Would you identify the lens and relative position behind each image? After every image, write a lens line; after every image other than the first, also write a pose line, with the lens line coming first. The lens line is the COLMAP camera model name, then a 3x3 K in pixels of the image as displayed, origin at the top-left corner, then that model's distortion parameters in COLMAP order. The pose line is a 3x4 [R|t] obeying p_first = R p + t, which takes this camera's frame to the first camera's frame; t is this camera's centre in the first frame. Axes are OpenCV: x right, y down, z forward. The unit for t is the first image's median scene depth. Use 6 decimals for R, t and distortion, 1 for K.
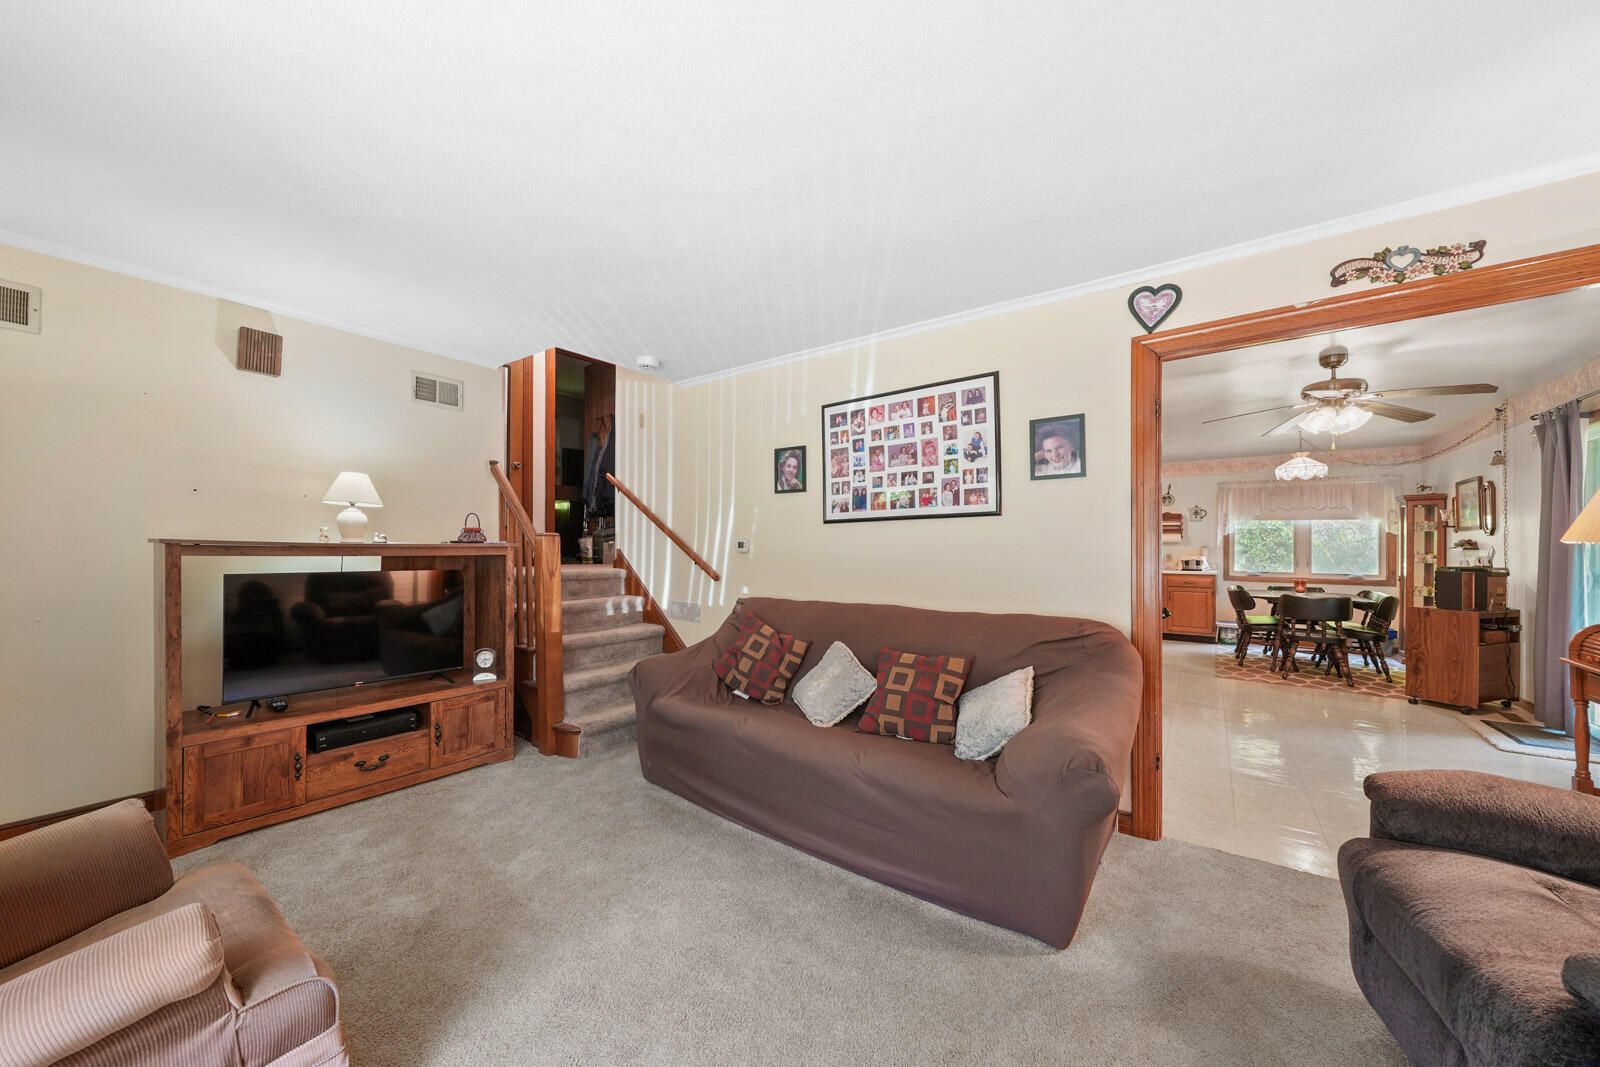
lens RADIAL K [[552.7, 0, 800.0], [0, 552.7, 533.5], [0, 0, 1]] dist [-0.010230, 0.000083]
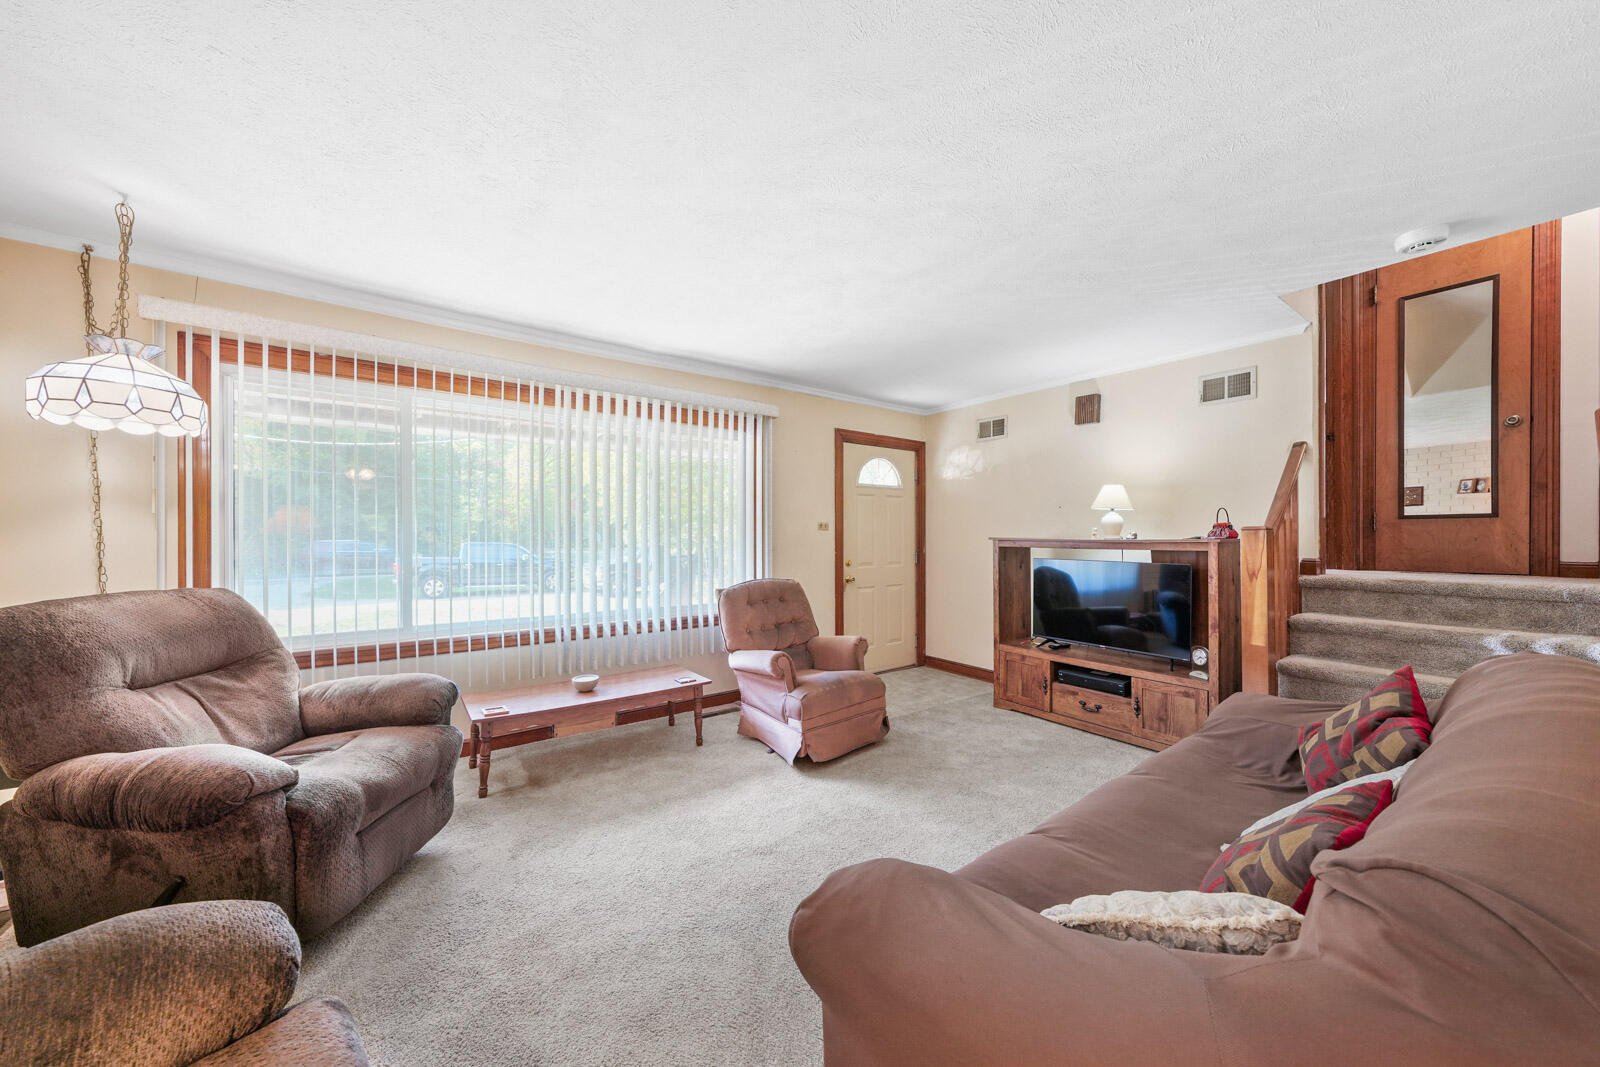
lens RADIAL K [[554.6, 0, 796.4], [0, 554.6, 540.6], [0, 0, 1]] dist [0.000802, 0.000076]
pose [[-0.286902, -0.003720, -0.957953, 0.691029], [0.015907, 0.999836, -0.008647, 0.021228], [0.957828, -0.017719, -0.286796, 0.708155]]
